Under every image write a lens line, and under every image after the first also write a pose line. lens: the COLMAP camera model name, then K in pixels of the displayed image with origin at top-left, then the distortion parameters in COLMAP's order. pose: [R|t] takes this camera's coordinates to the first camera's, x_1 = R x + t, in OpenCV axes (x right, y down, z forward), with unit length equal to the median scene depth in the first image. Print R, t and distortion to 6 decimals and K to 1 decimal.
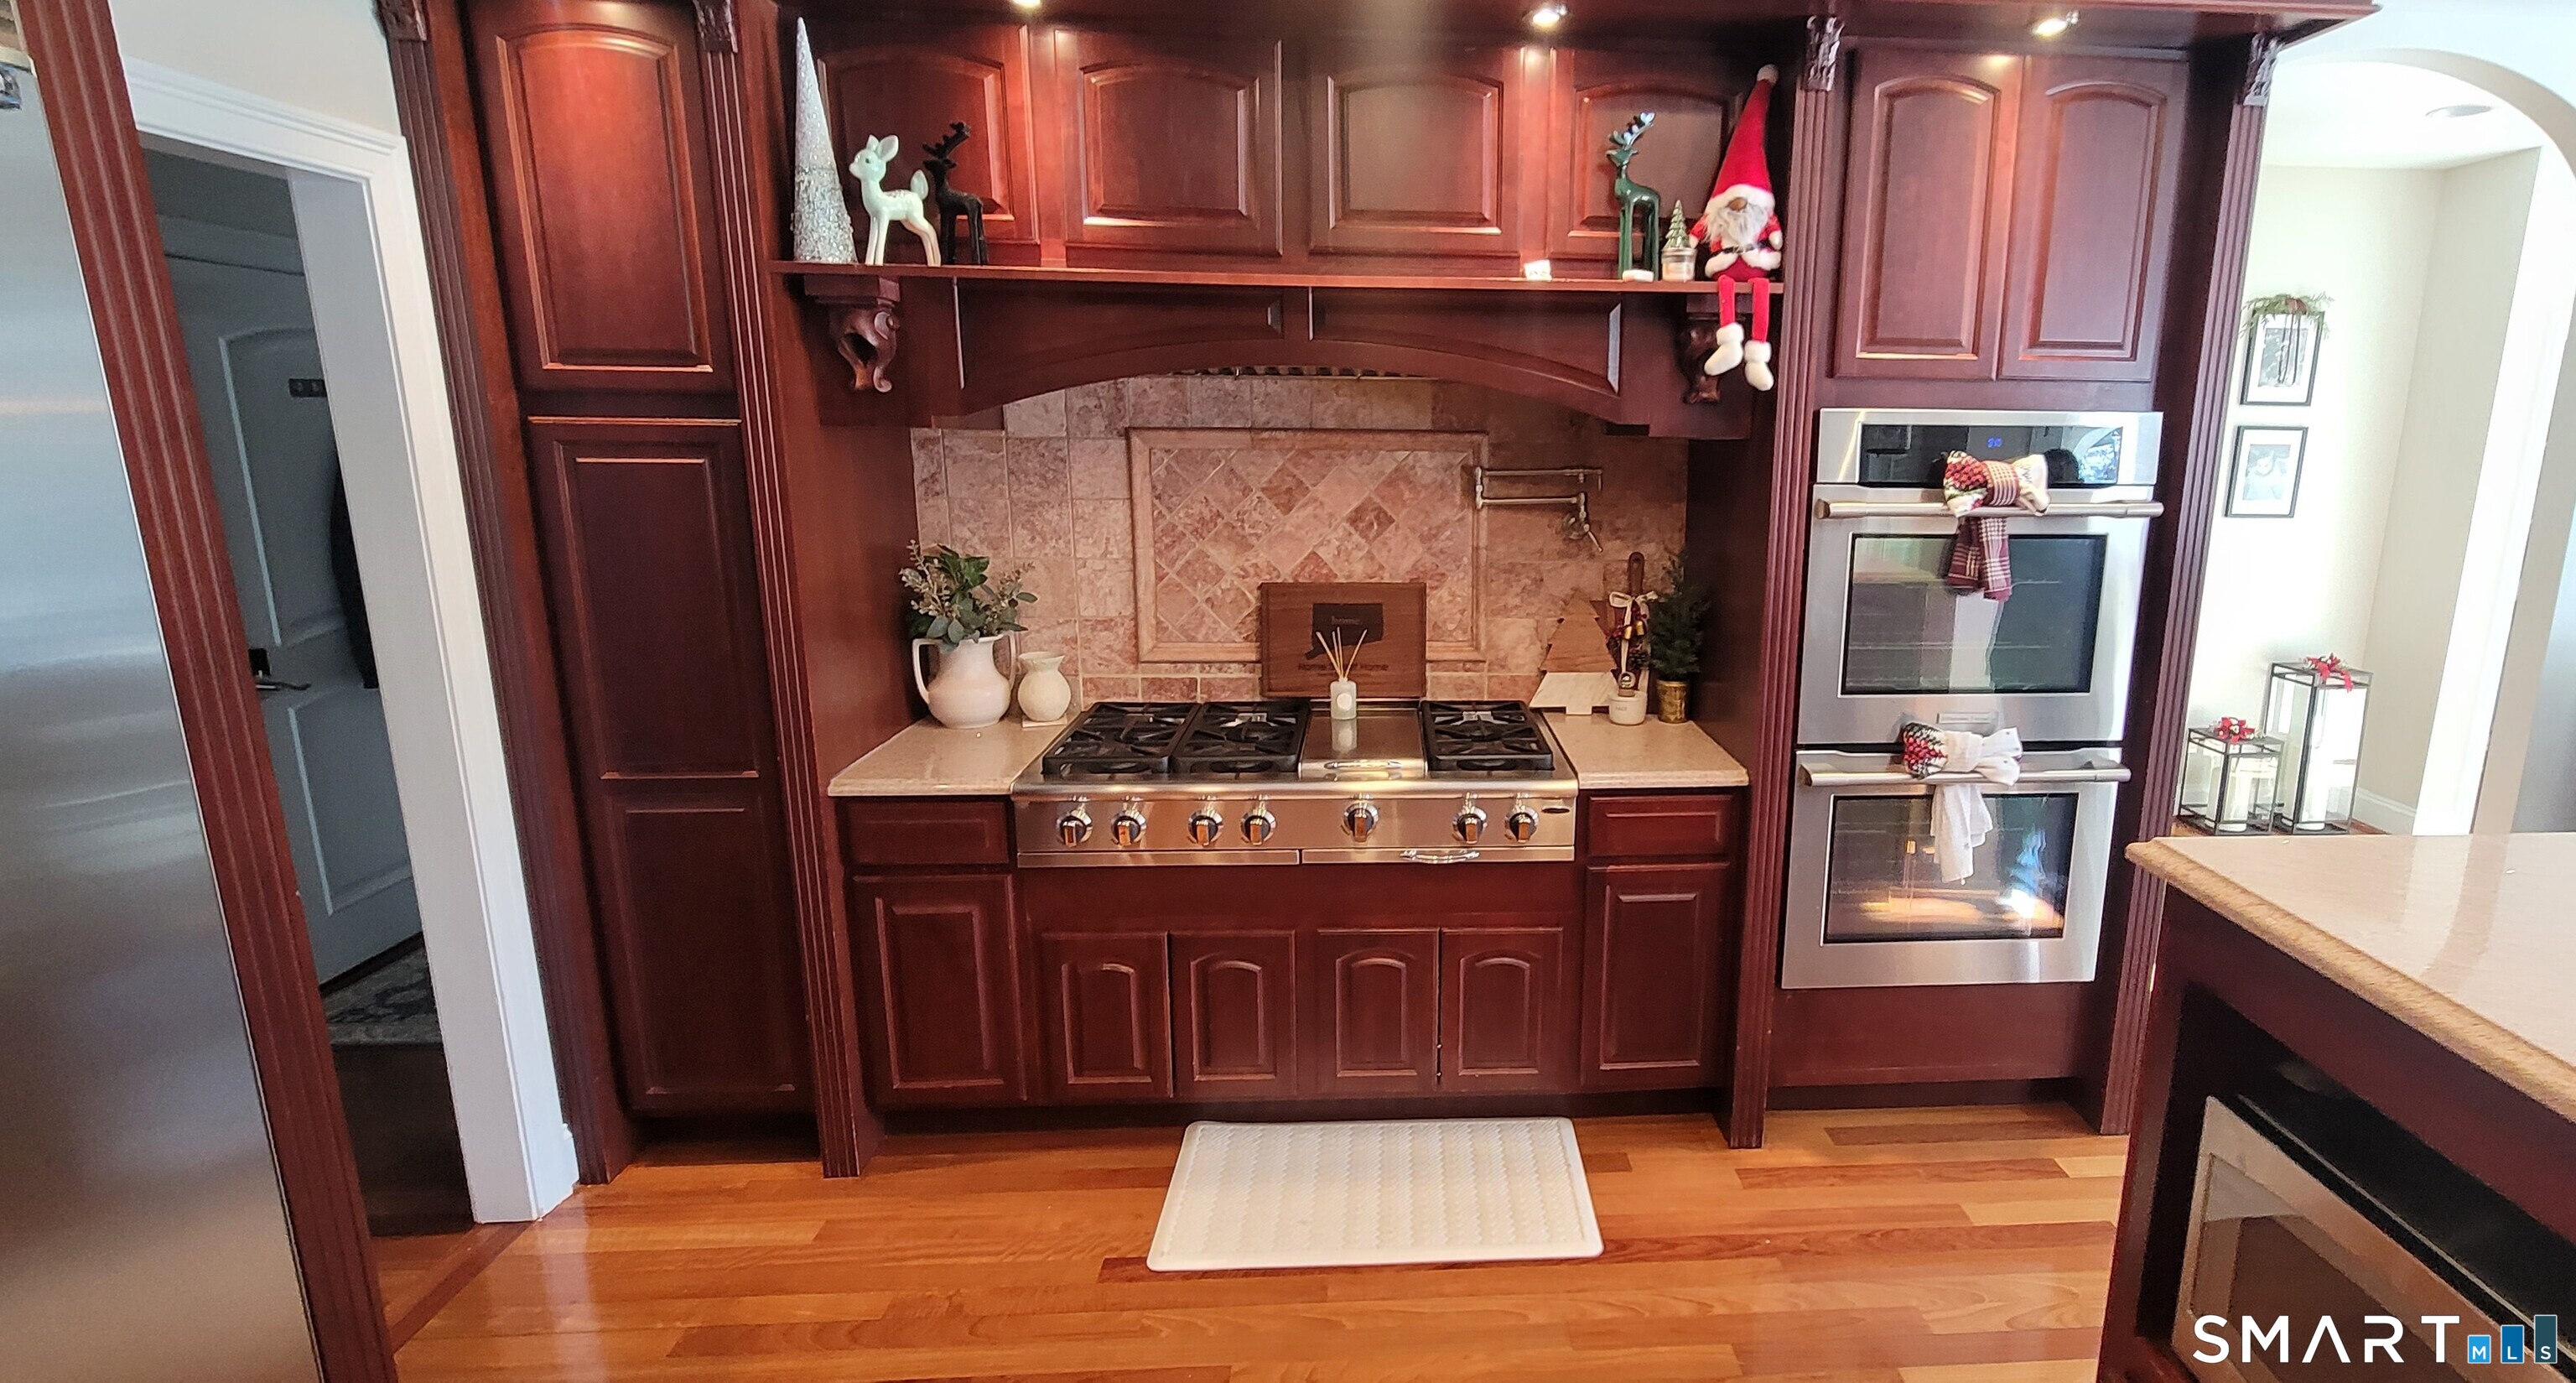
lens RADIAL K [[1364.9, 0, 1292.0], [0, 1364.9, 707.5], [0, 0, 1]] dist [-0.009950, 0.000608]
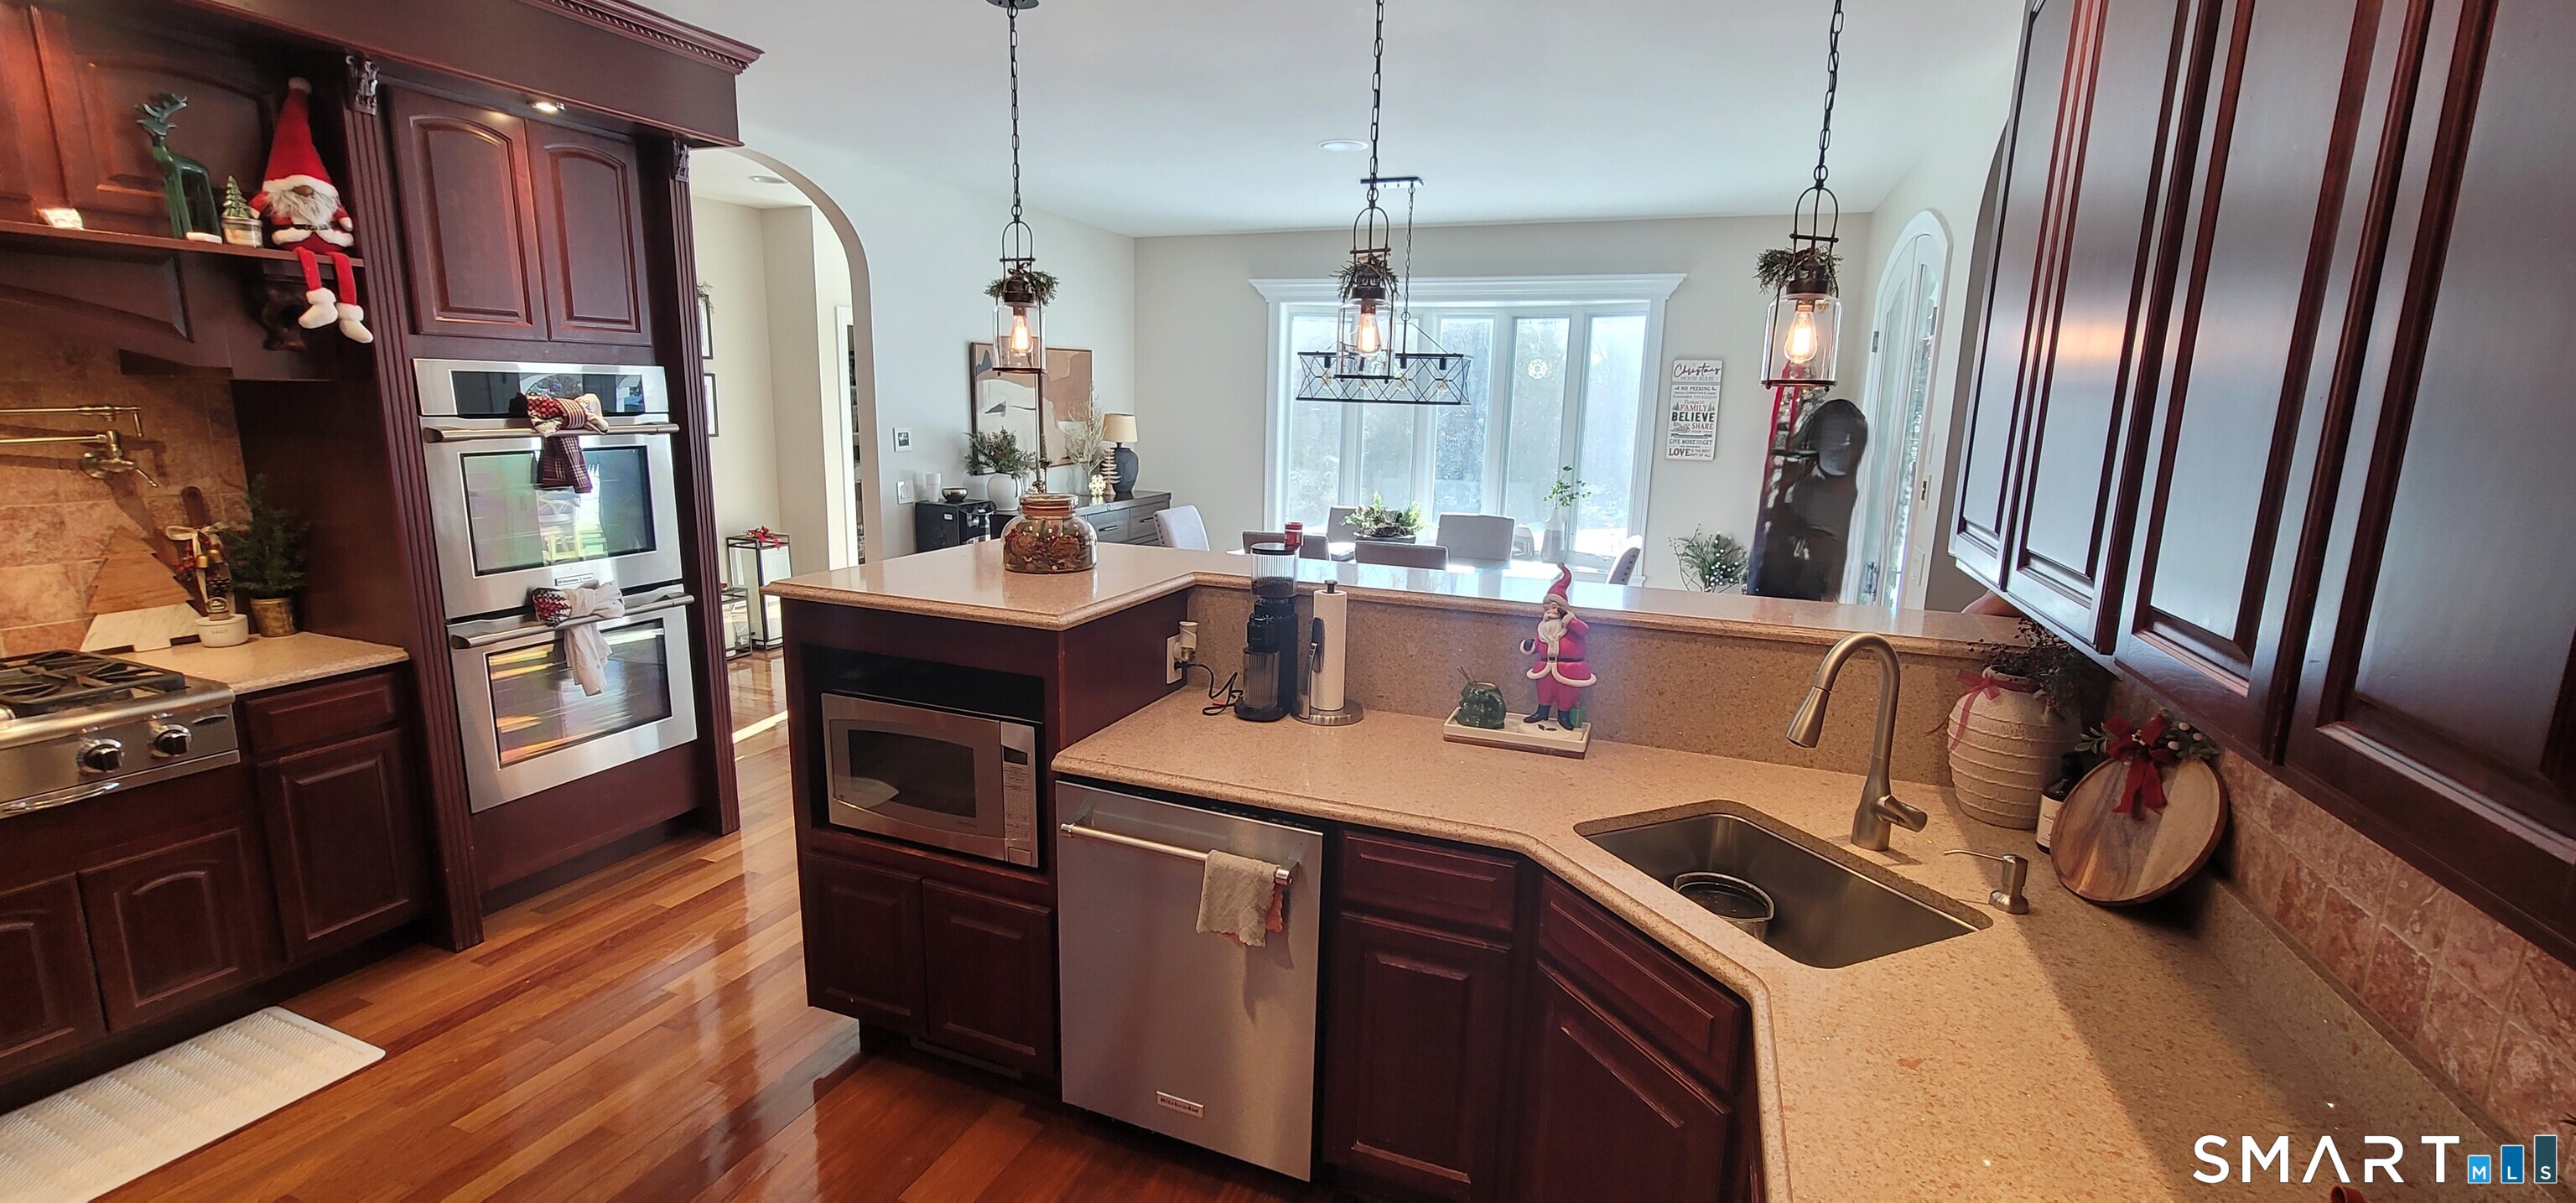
lens RADIAL K [[1055.9, 0, 1289.8], [0, 1055.9, 598.8], [0, 0, 1]] dist [0.002072, 0.000964]
pose [[0.426810, -0.173503, 0.887542, -0.189298], [0.166152, 0.979761, 0.111630, 0.031578], [-0.888947, 0.099822, 0.446999, -0.170646]]
